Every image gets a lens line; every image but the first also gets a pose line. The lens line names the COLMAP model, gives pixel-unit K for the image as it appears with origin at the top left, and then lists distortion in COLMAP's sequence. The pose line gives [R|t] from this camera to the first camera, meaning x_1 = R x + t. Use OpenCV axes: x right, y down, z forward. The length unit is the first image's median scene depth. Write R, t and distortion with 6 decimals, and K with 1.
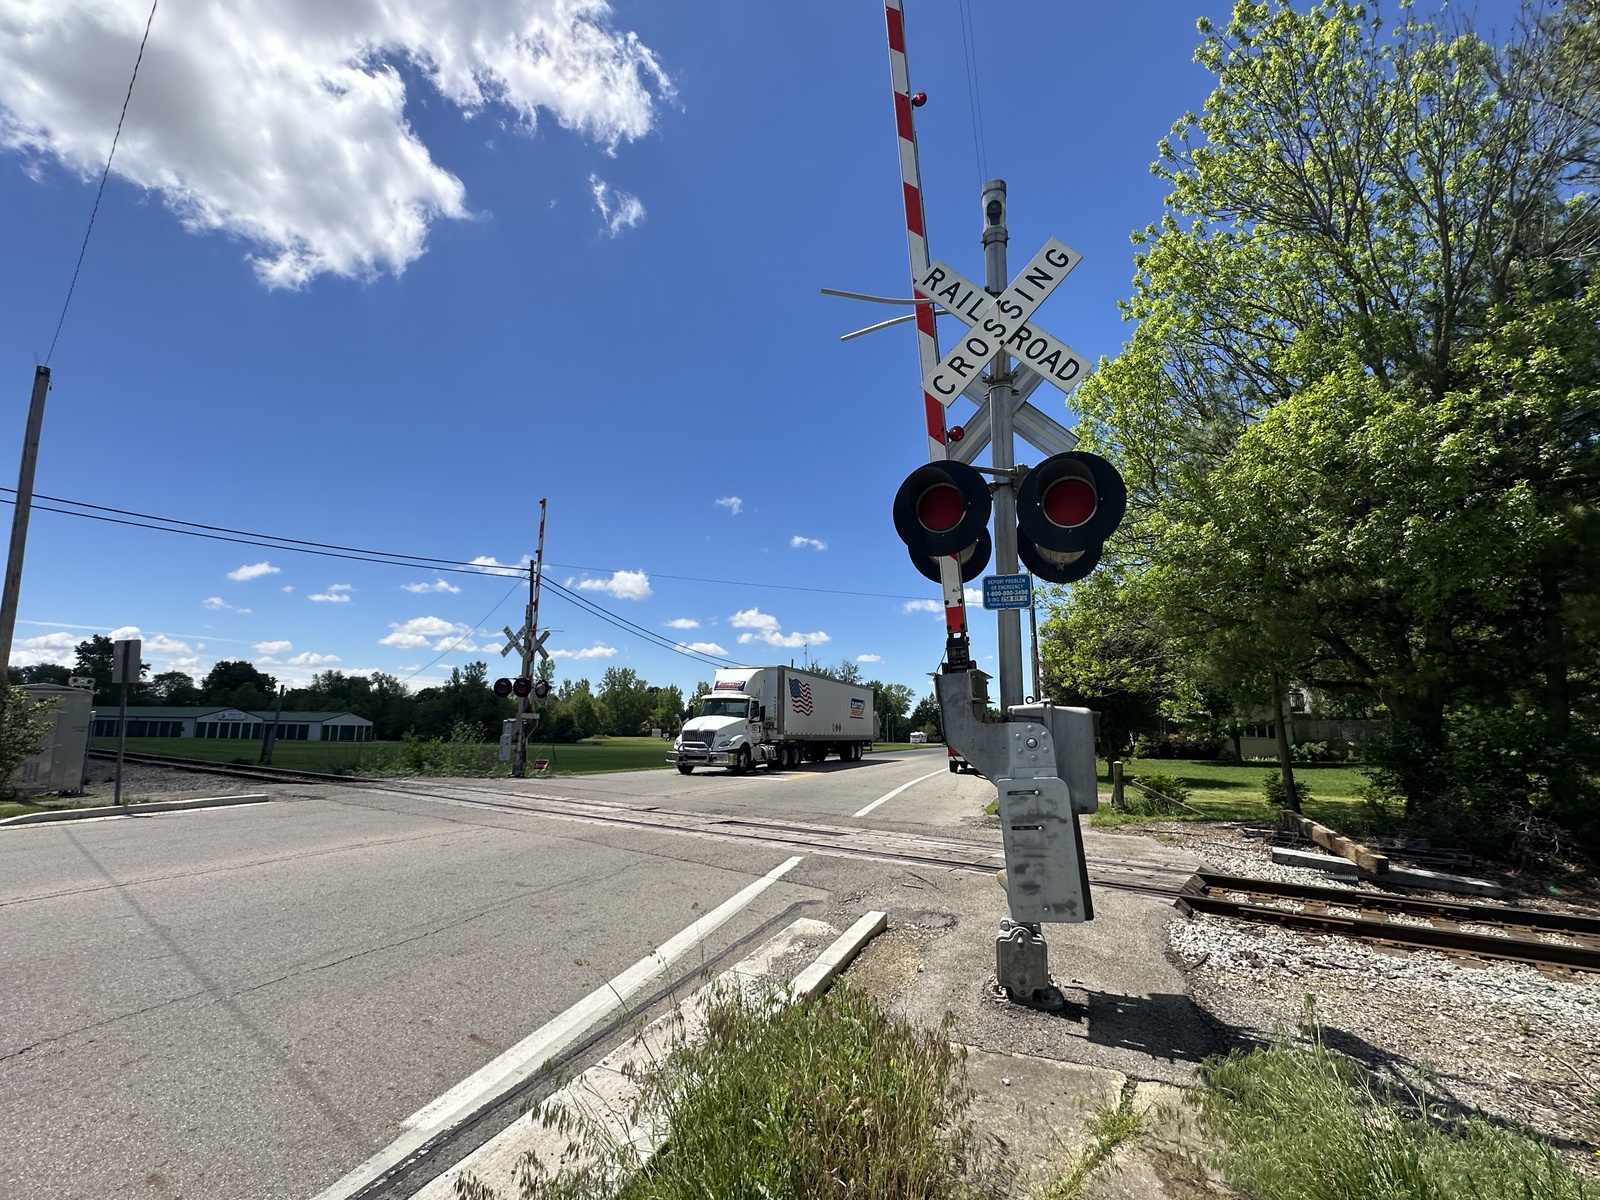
lens RADIAL K [[727.0, 0, 800.0], [0, 727.0, 600.0], [0, 0, 1]] dist [0.001603, 0.000680]
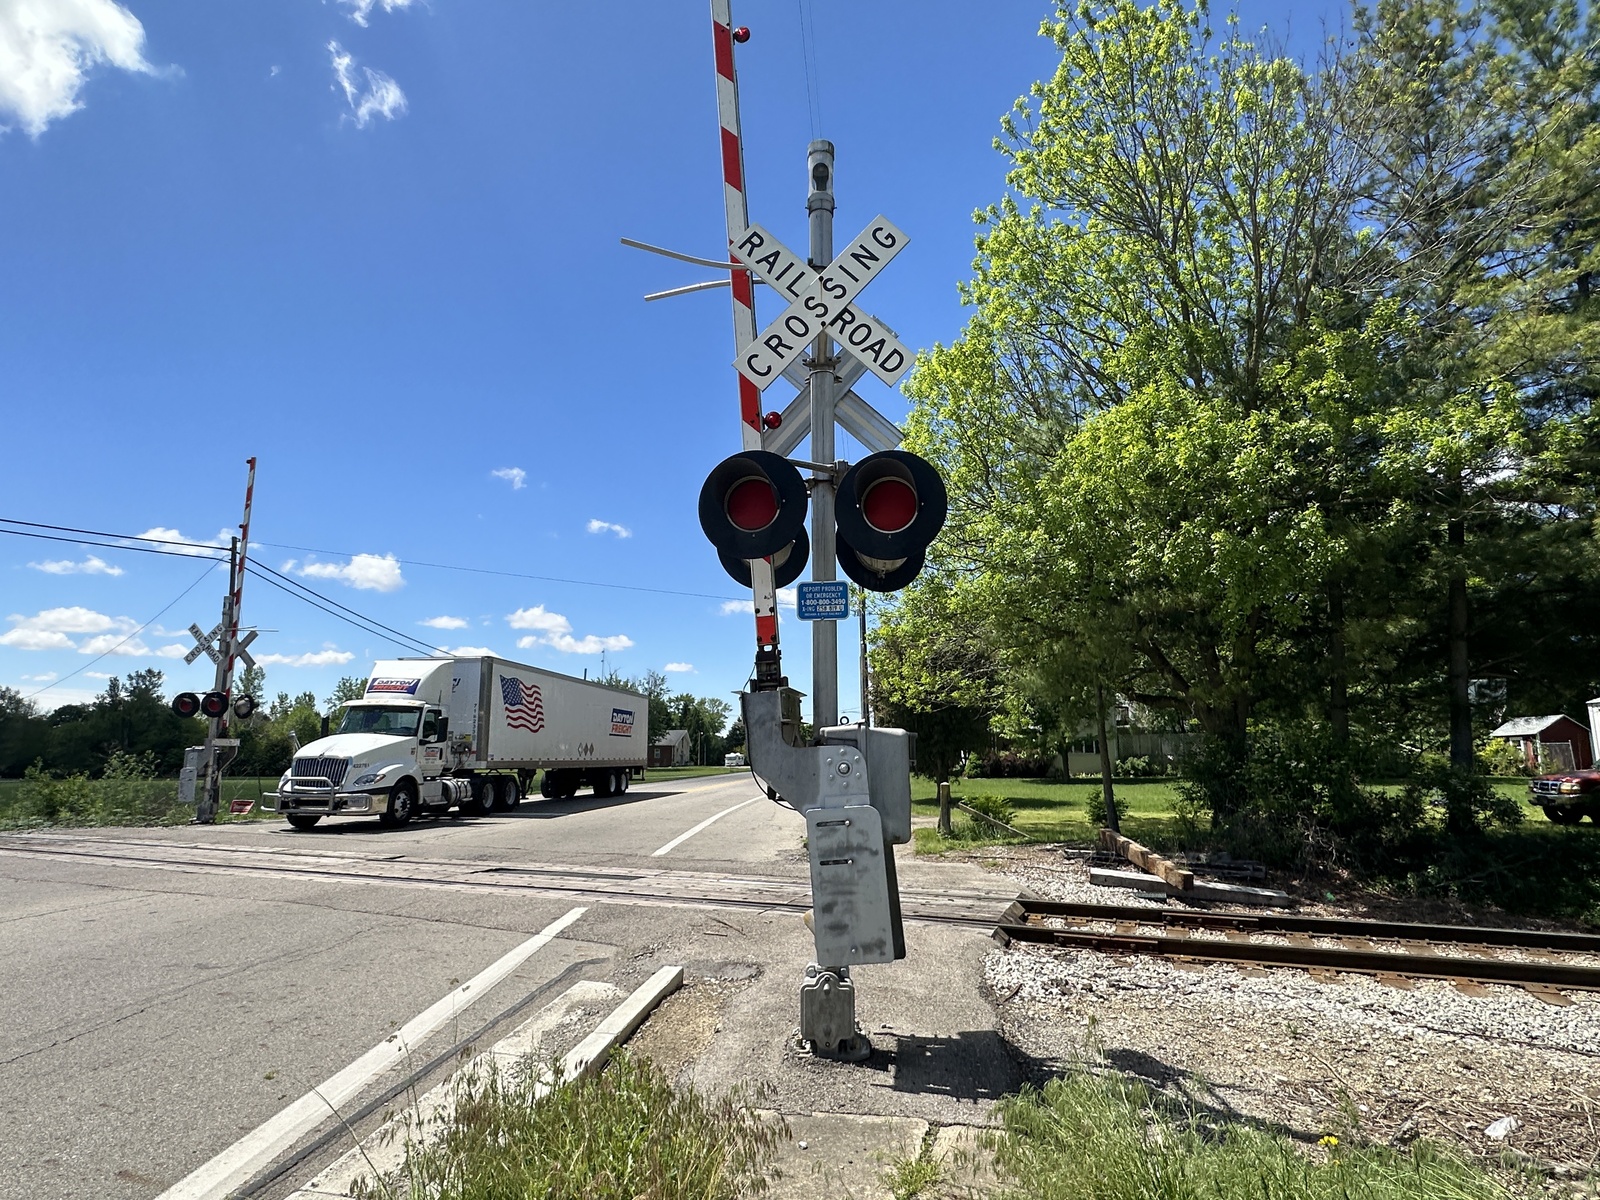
lens RADIAL K [[852.8, 0, 800.0], [0, 852.8, 600.0], [0, 0, 1]] dist [0.003180, -0.000076]
pose [[0.972789, 0.023609, 0.230489, 0.006571], [-0.023948, 0.999712, -0.001326, -0.004863], [-0.230454, -0.004230, 0.973074, -0.010175]]
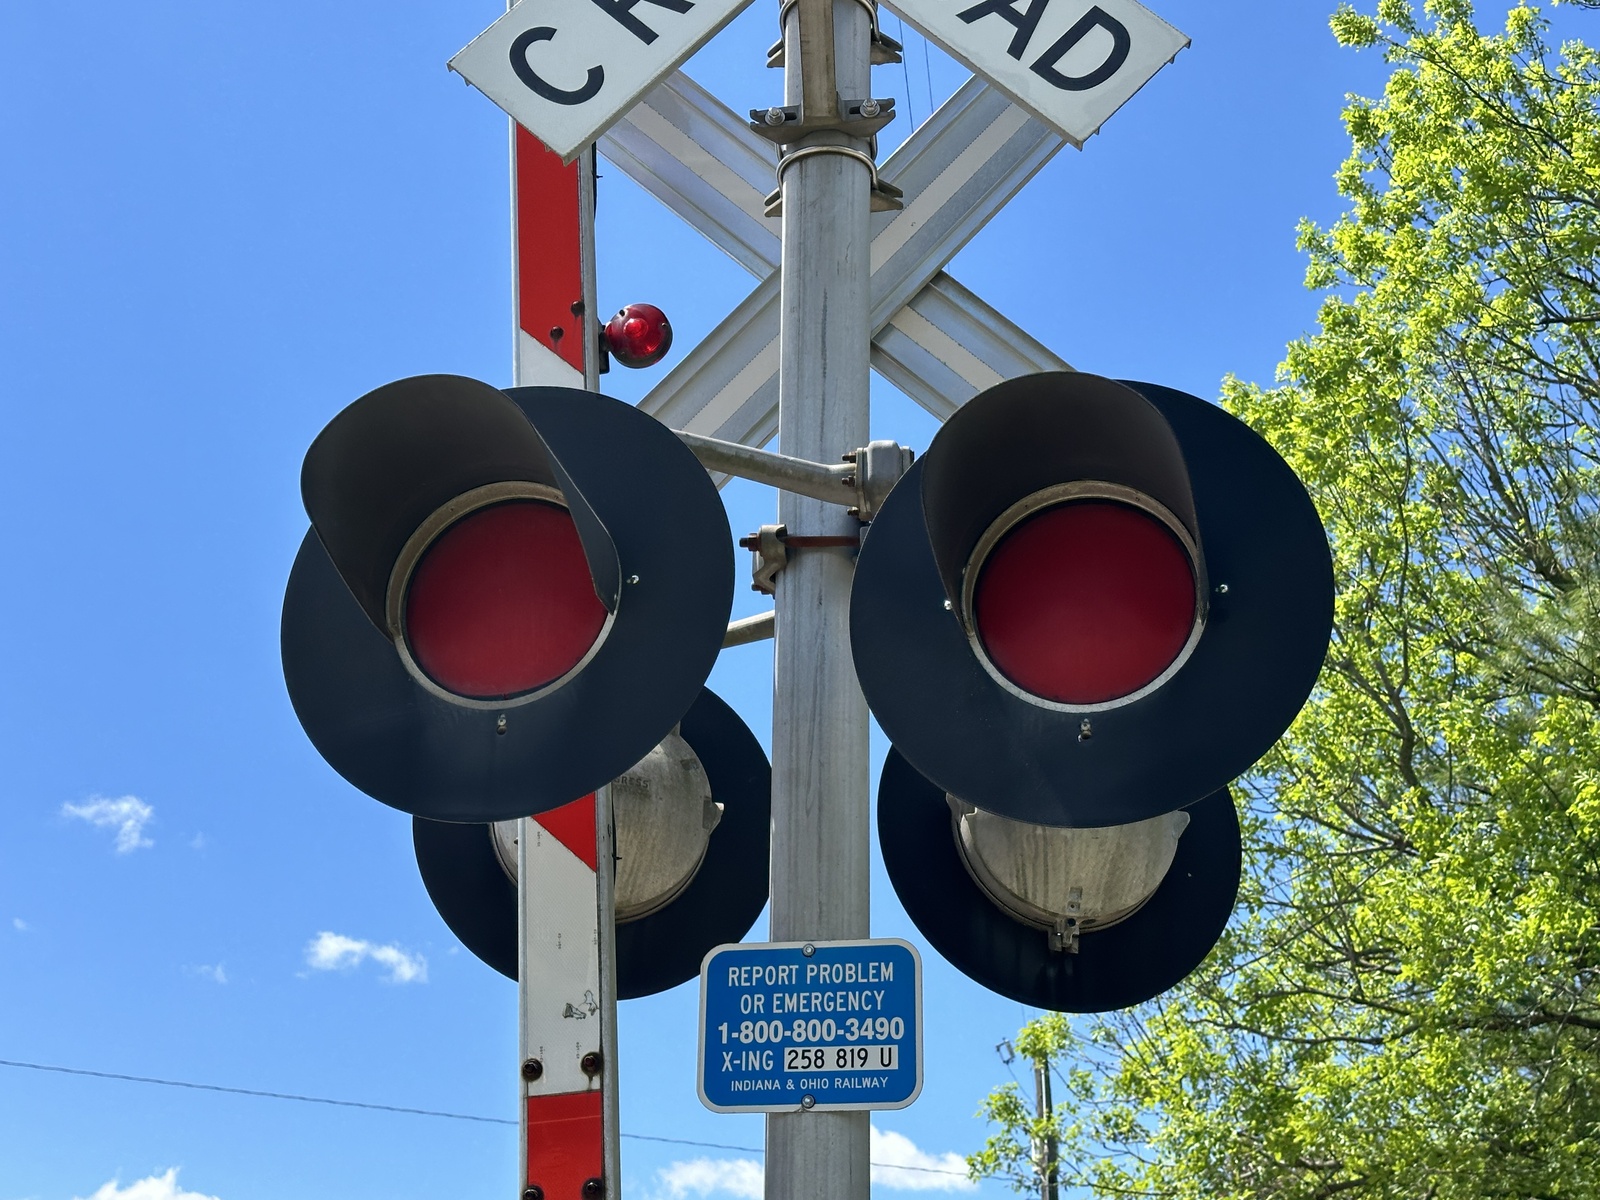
lens RADIAL K [[2177.3, 0, 800.0], [0, 2177.3, 600.0], [0, 0, 1]] dist [0.180817, -0.010303]
pose [[0.981114, 0.081838, 0.175263, 0.078365], [-0.035846, 0.967319, -0.251016, 0.014383], [-0.190077, 0.239993, 0.951984, 0.179082]]
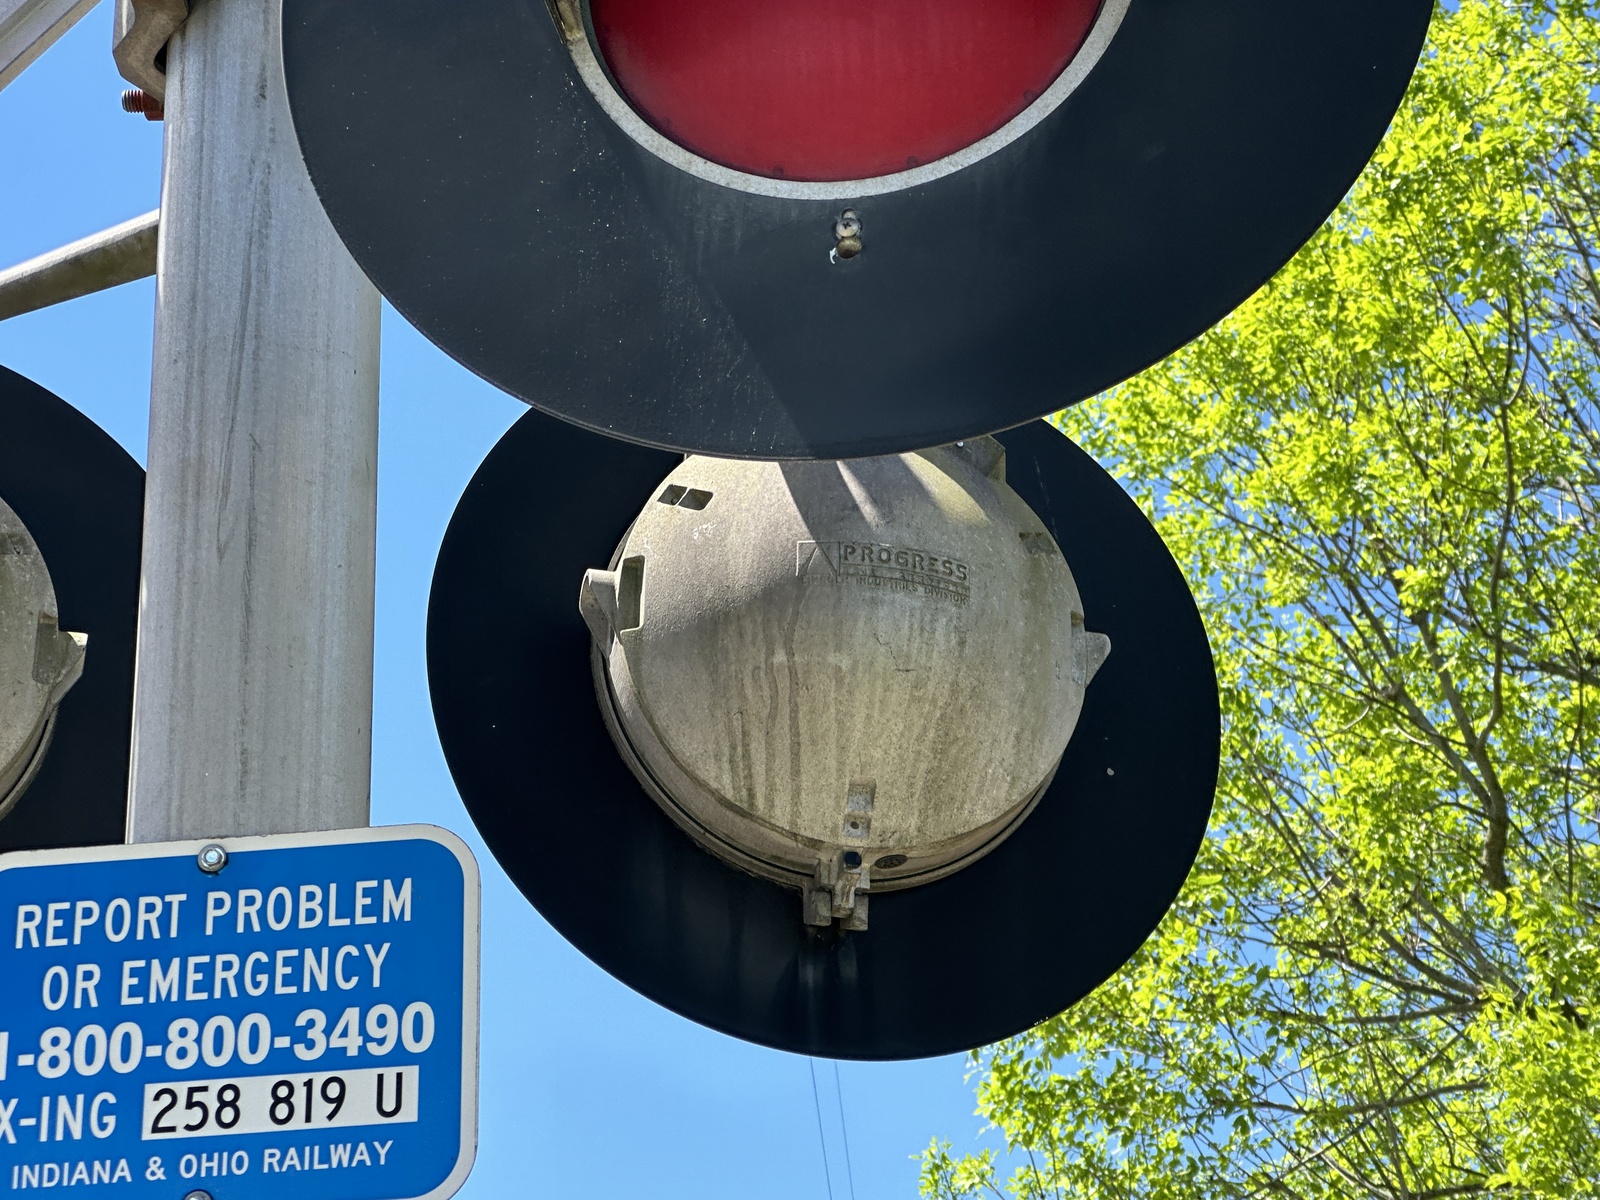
lens RADIAL K [[3696.4, 0, 797.7], [0, 3696.4, 562.6], [0, 0, 1]] dist [0.386976, -1.671661]
pose [[0.962603, 0.082034, 0.258196, 0.113259], [-0.006970, 0.960237, -0.279101, 0.029638], [-0.270825, 0.266864, 0.924899, 0.267686]]
